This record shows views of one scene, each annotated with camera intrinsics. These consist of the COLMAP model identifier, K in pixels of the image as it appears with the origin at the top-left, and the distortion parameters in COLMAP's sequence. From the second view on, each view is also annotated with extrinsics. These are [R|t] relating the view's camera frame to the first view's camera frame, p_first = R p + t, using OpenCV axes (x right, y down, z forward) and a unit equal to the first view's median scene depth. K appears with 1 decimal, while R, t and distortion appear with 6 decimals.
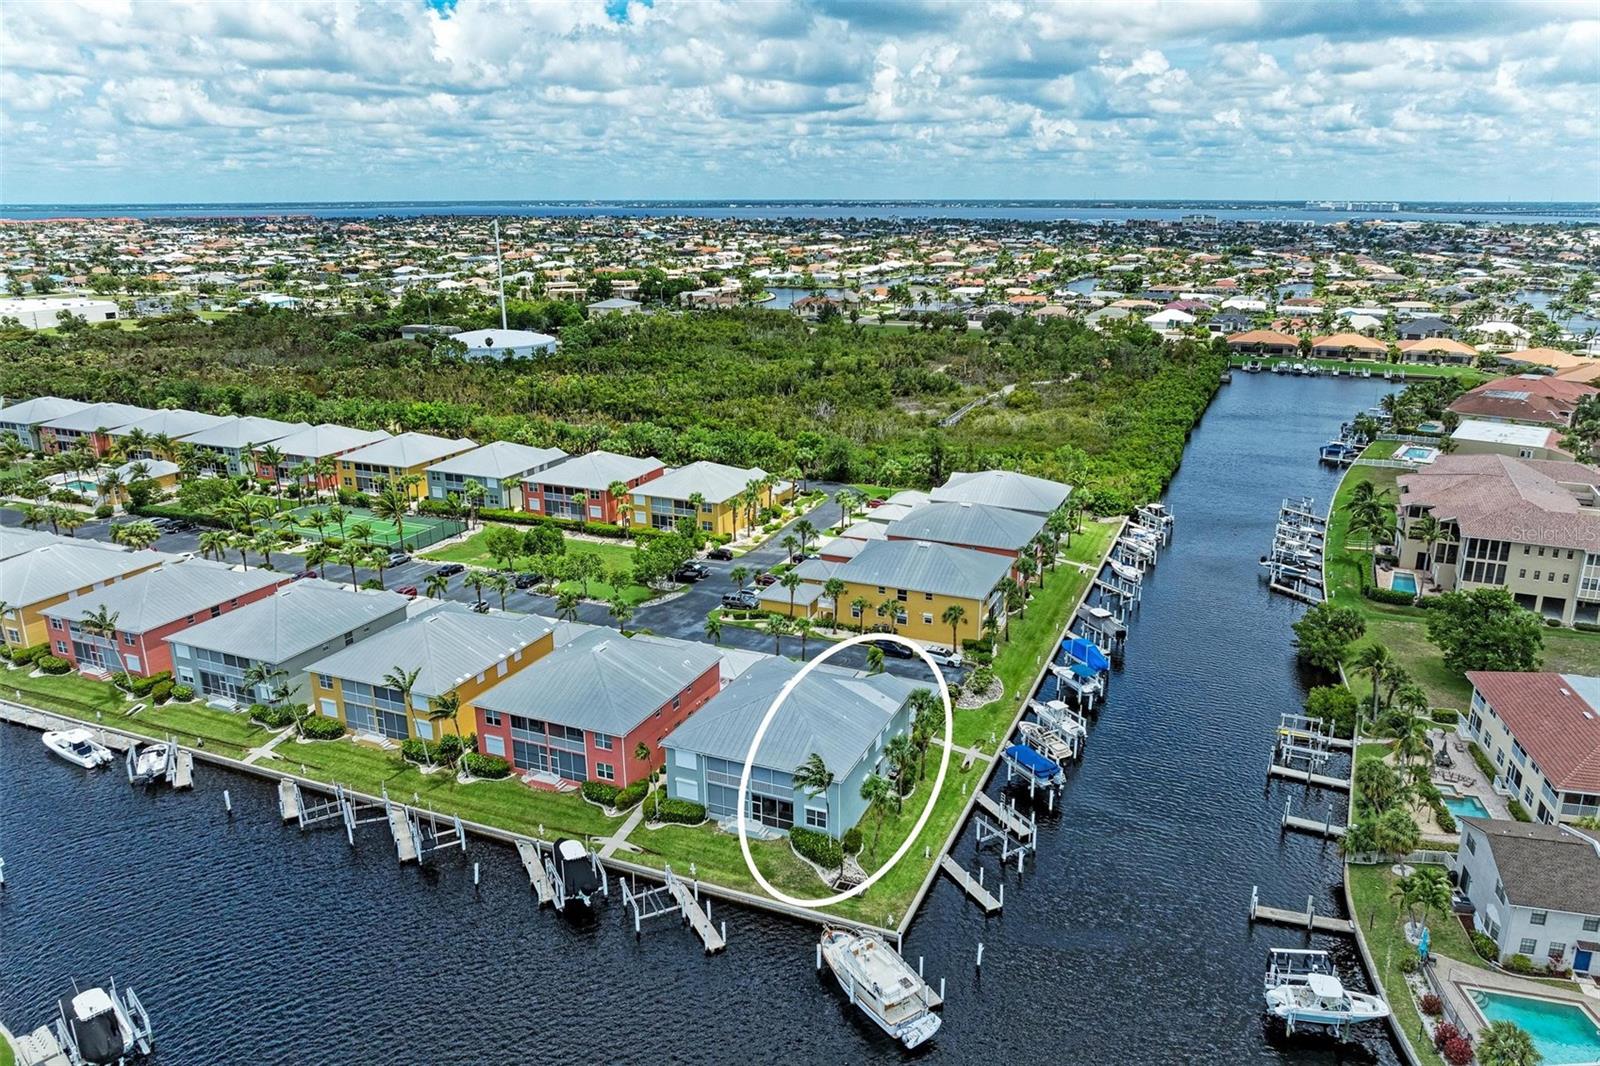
lens RADIAL K [[1126.3, 0, 801.6], [0, 1126.3, 558.6], [0, 0, 1]] dist [-0.023682, 0.004043]
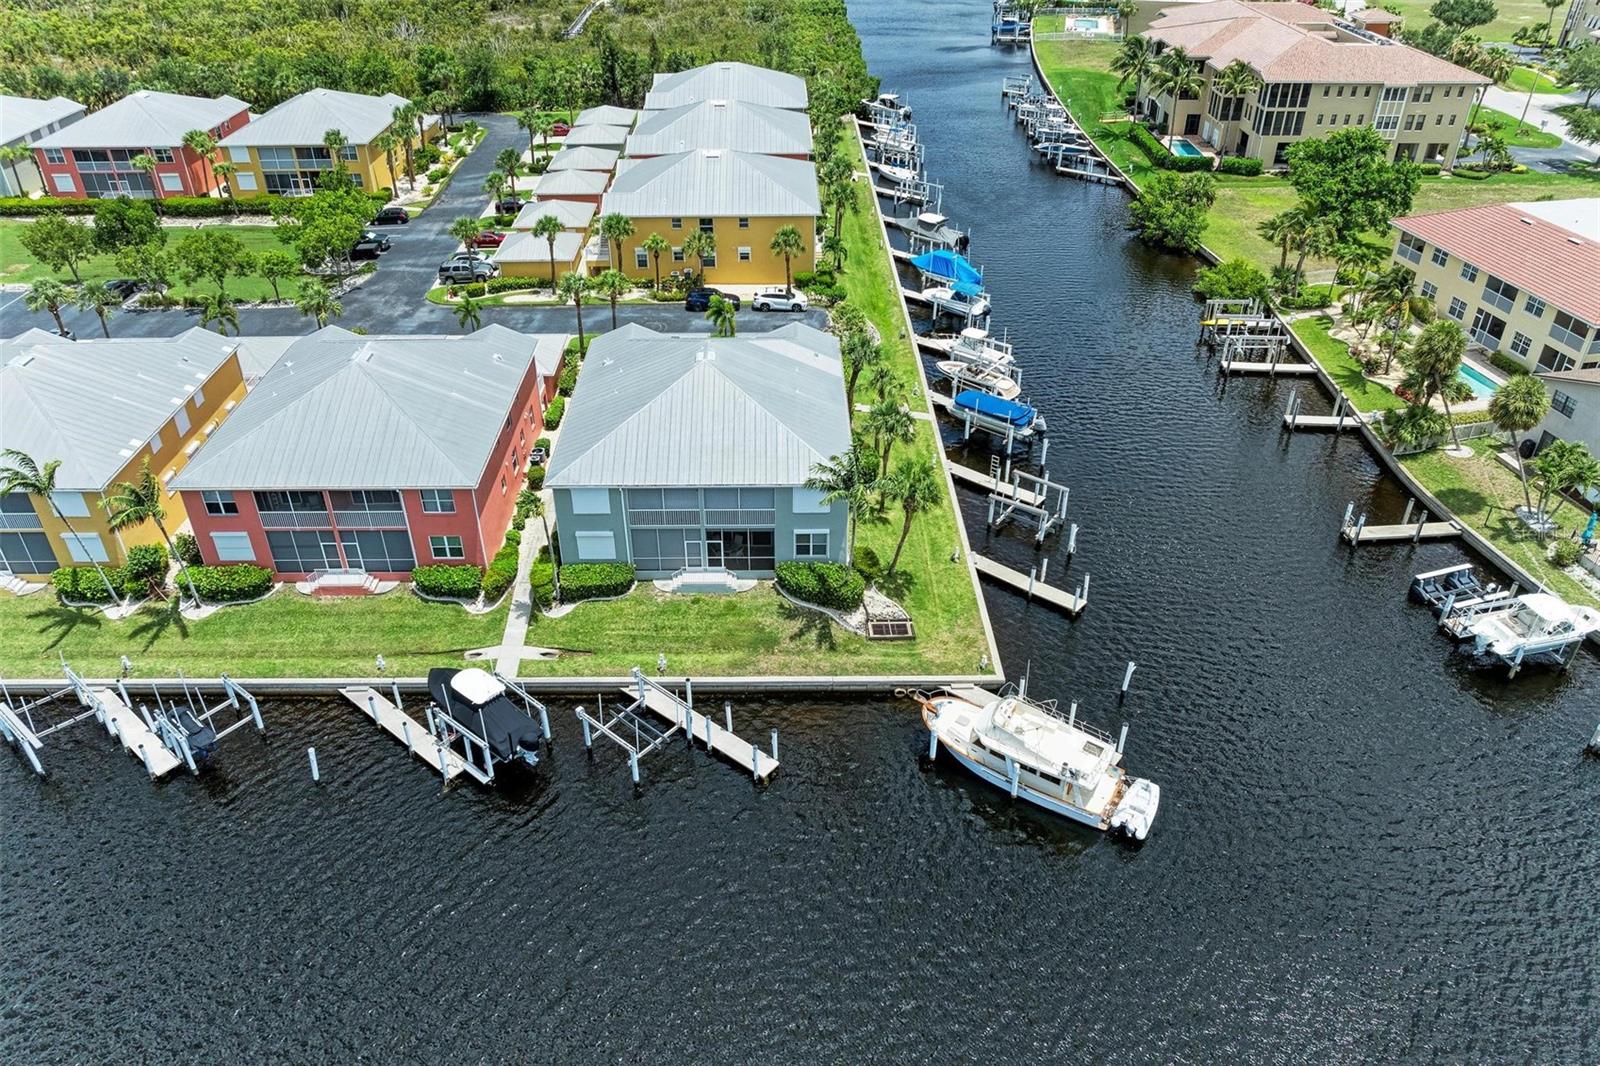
lens RADIAL K [[1144.5, 0, 771.2], [0, 1144.5, 538.6], [0, 0, 1]] dist [-0.044010, 0.040757]
pose [[0.920003, -0.220410, 0.324059, -0.123814], [0.127943, 0.950476, 0.283241, 0.016432], [-0.370439, -0.219121, 0.902641, 0.210389]]
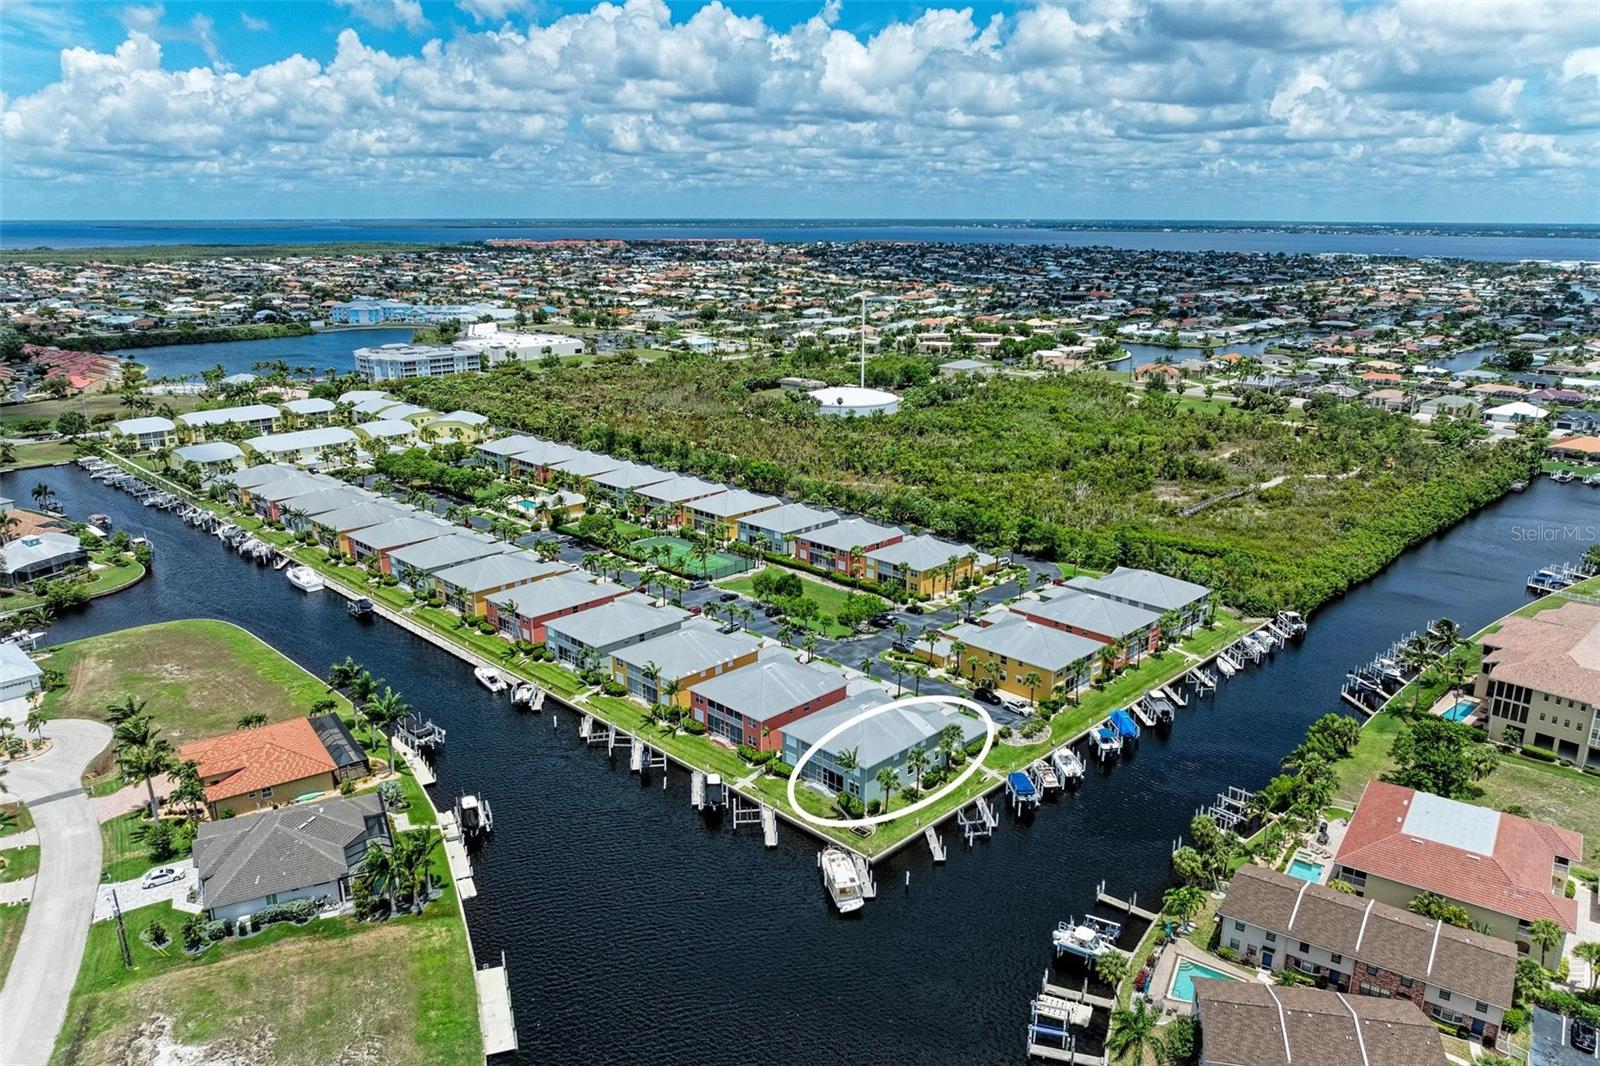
lens RADIAL K [[1126.3, 0, 801.6], [0, 1126.3, 558.6], [0, 0, 1]] dist [-0.023682, 0.004043]
pose [[0.930999, 0.113927, -0.346787, 0.257310], [-0.117347, 0.993028, 0.011196, -0.062258], [0.345644, 0.030271, 0.937877, -0.320209]]
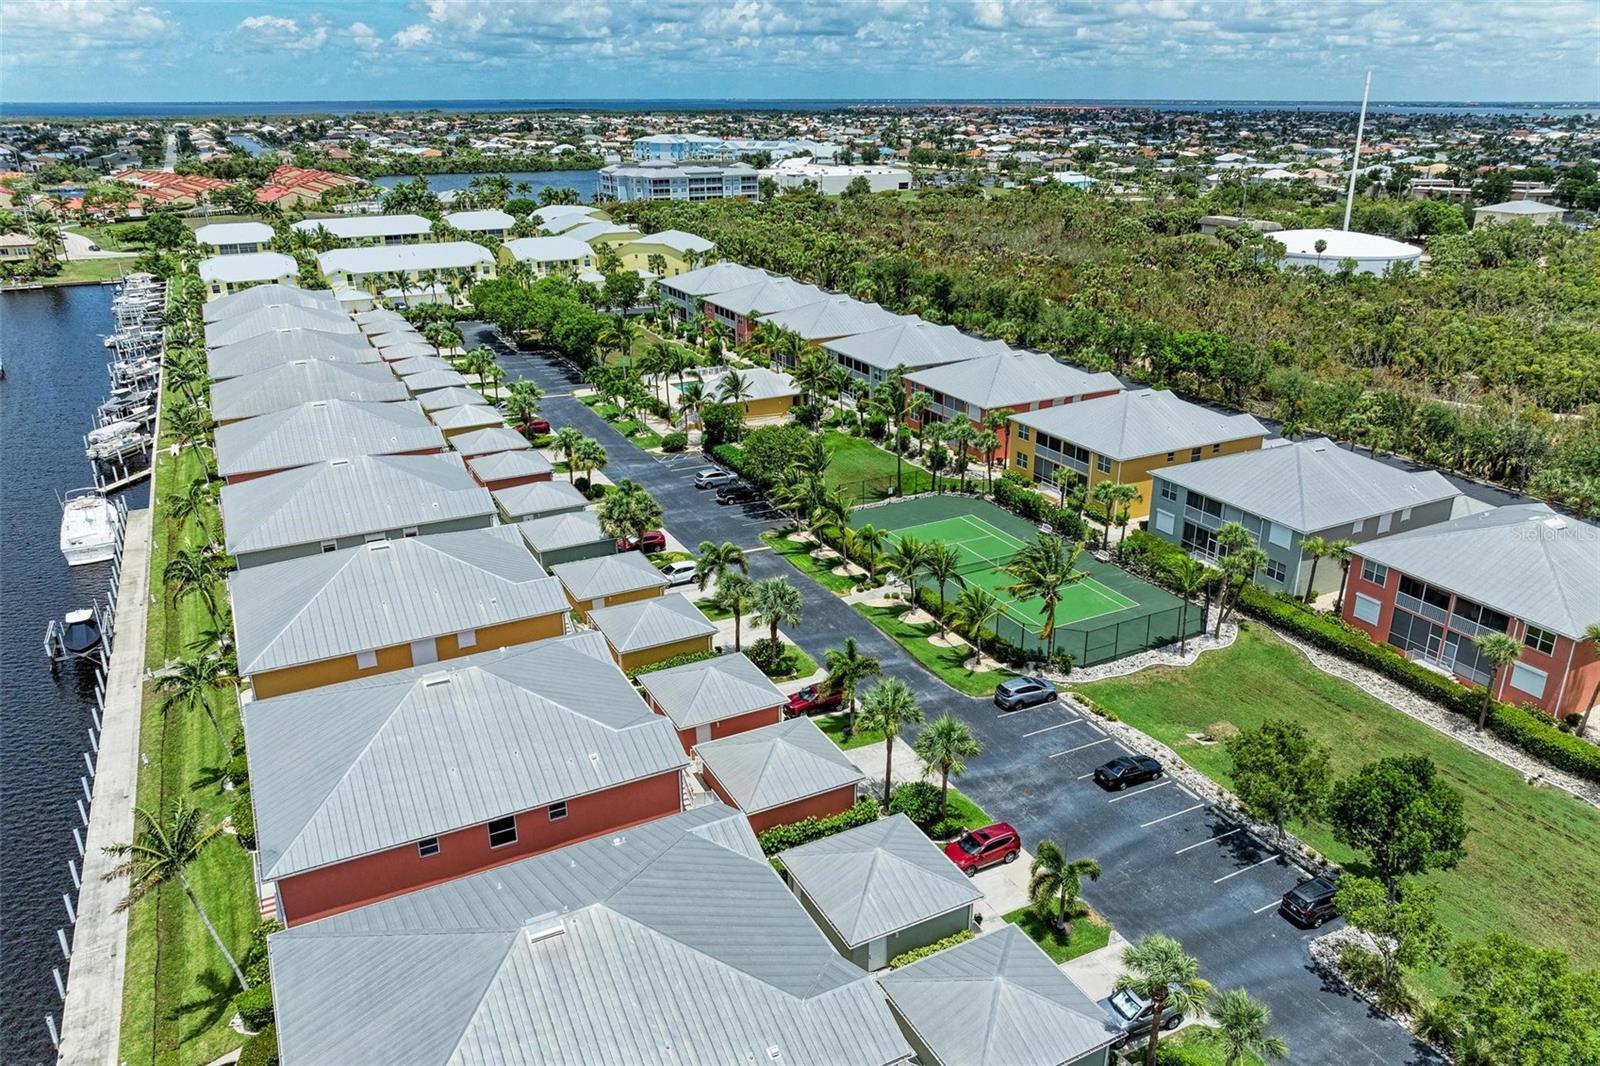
lens RADIAL K [[1095.2, 0, 800.0], [0, 1095.2, 533.0], [0, 0, 1]] dist [-0.042931, 0.034708]
pose [[0.768691, 0.235542, -0.594672, -0.172692], [-0.194600, 0.971774, 0.133361, -0.096867], [0.609299, 0.013210, 0.792831, 0.559758]]
